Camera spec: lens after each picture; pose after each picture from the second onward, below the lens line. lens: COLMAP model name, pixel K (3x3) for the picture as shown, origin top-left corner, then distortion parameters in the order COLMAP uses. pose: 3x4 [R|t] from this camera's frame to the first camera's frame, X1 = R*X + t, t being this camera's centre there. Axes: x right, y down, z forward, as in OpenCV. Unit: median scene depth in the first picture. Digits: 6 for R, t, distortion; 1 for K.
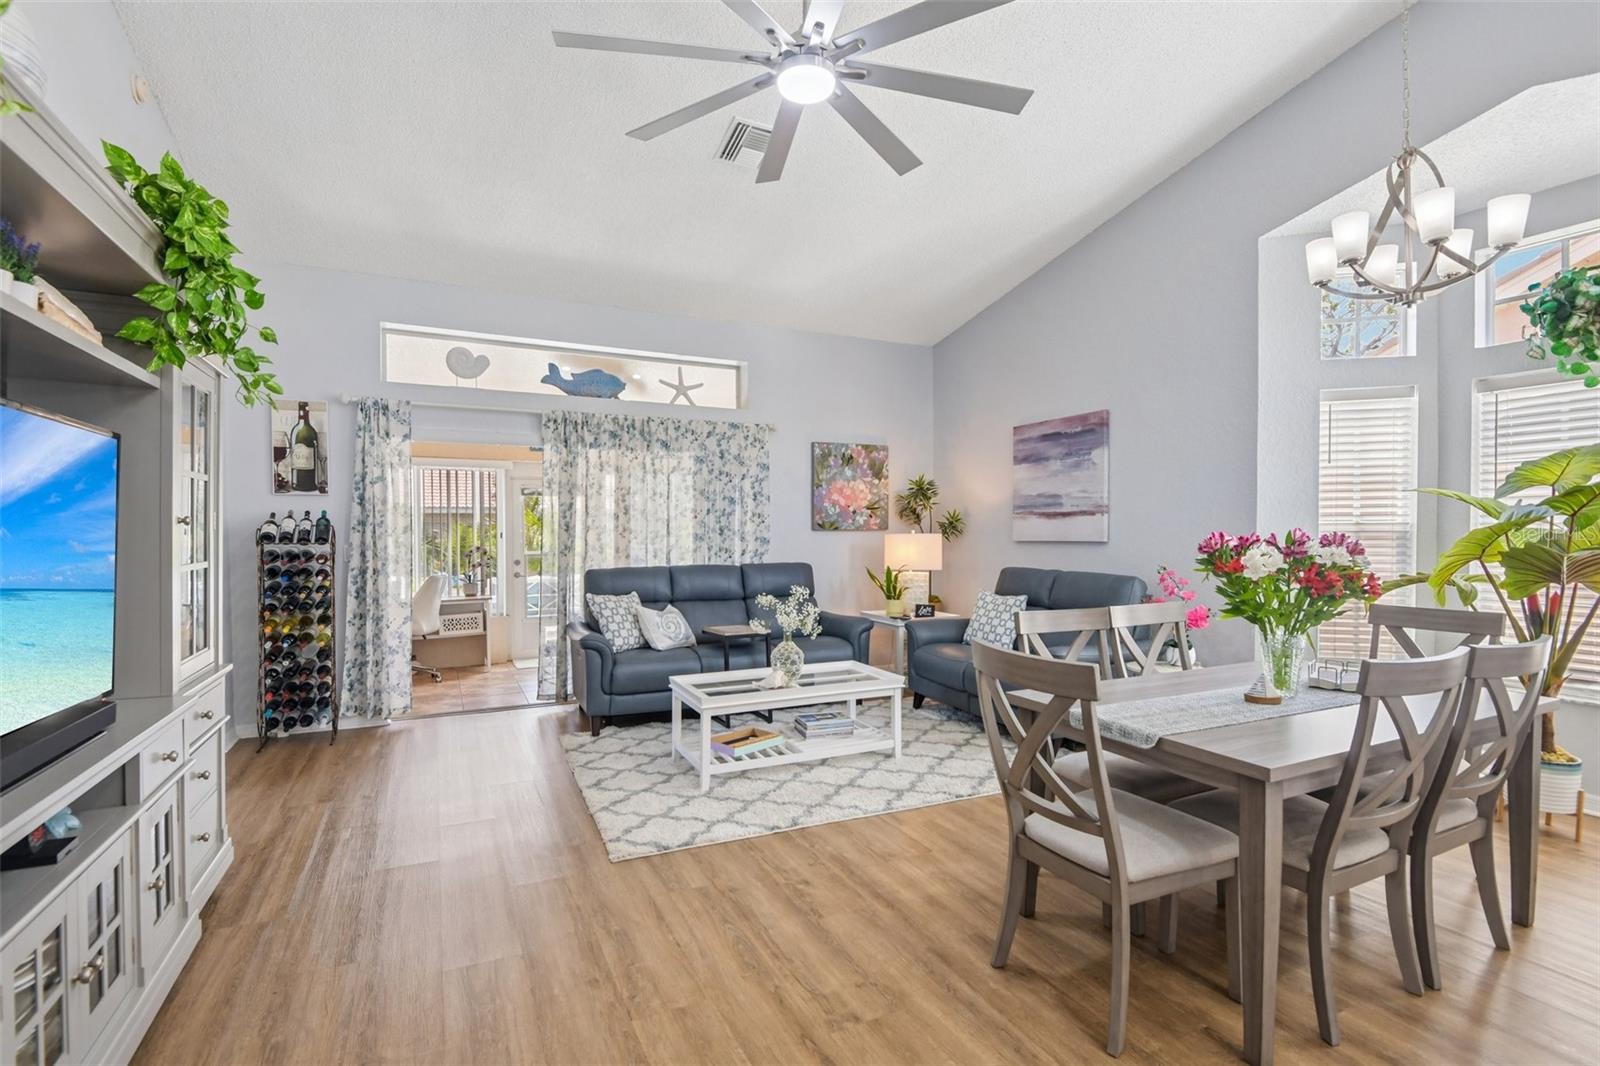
lens RADIAL K [[736.5, 0, 799.5], [0, 736.5, 543.4], [0, 0, 1]] dist [0.001912, 0.000211]
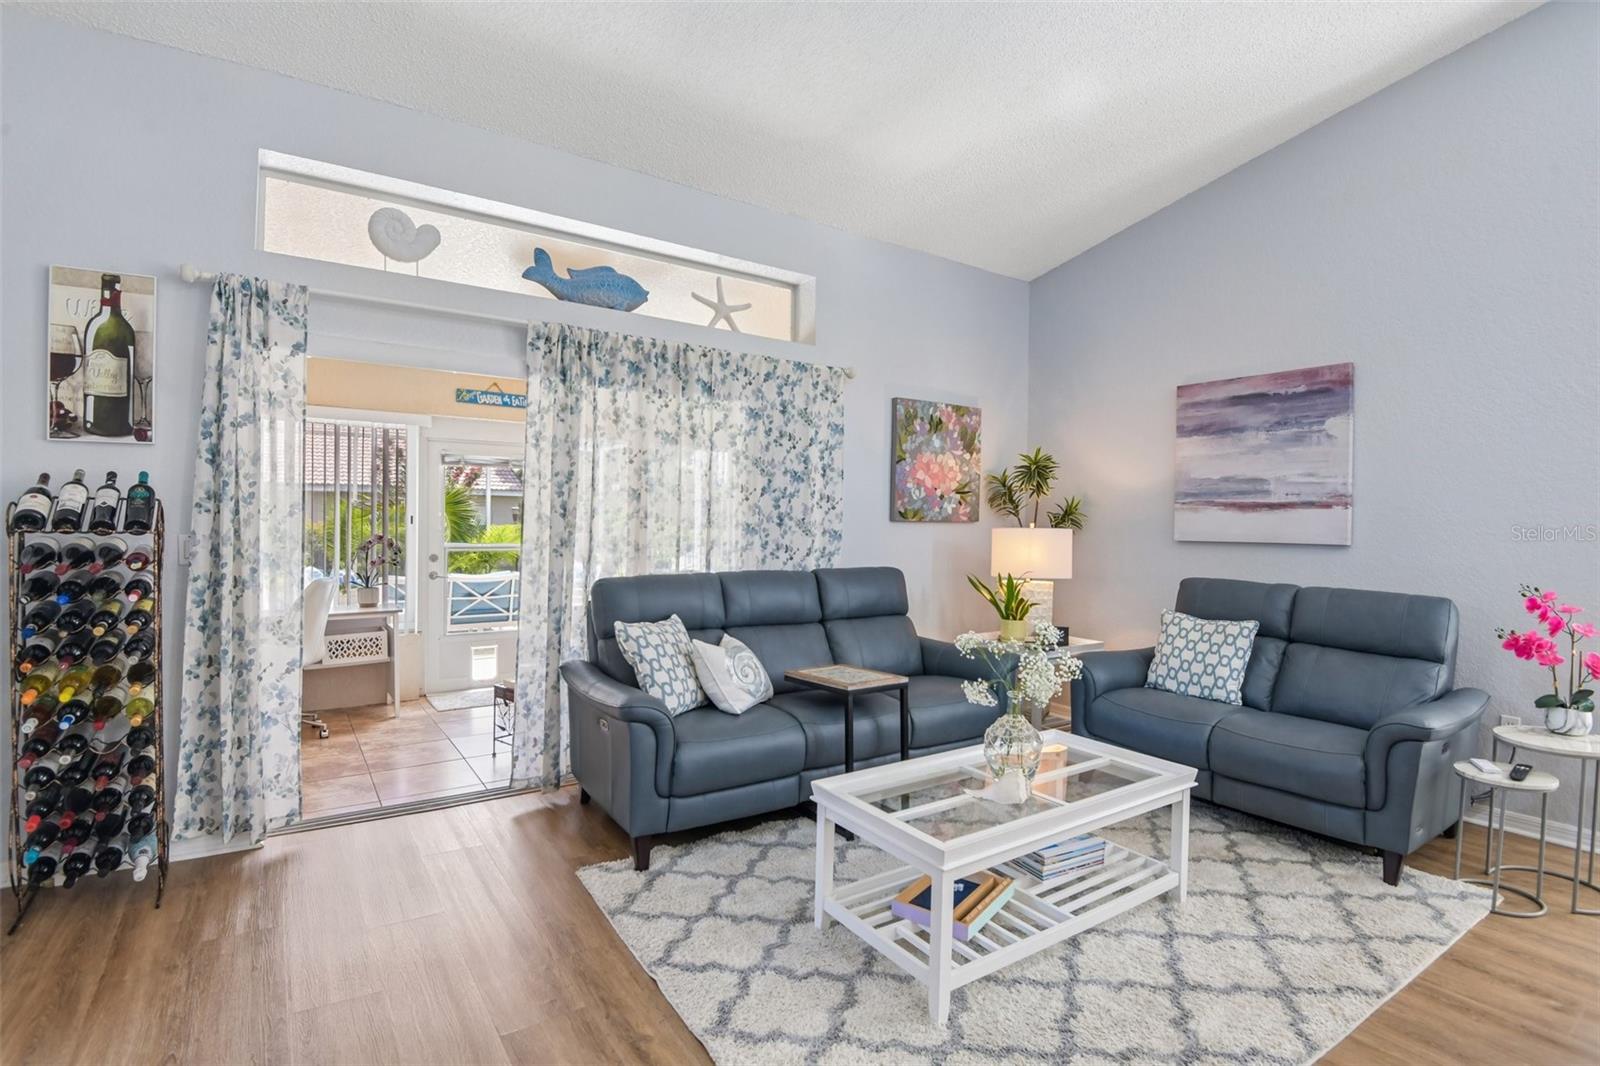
lens RADIAL K [[765.8, 0, 800.0], [0, 765.8, 533.0], [0, 0, 1]] dist [-0.023463, -0.009243]
pose [[0.989607, 0.015230, 0.142987, -0.219506], [-0.015376, 0.999882, -0.000083, -0.005971], [-0.142972, -0.002117, 0.989725, 0.346319]]
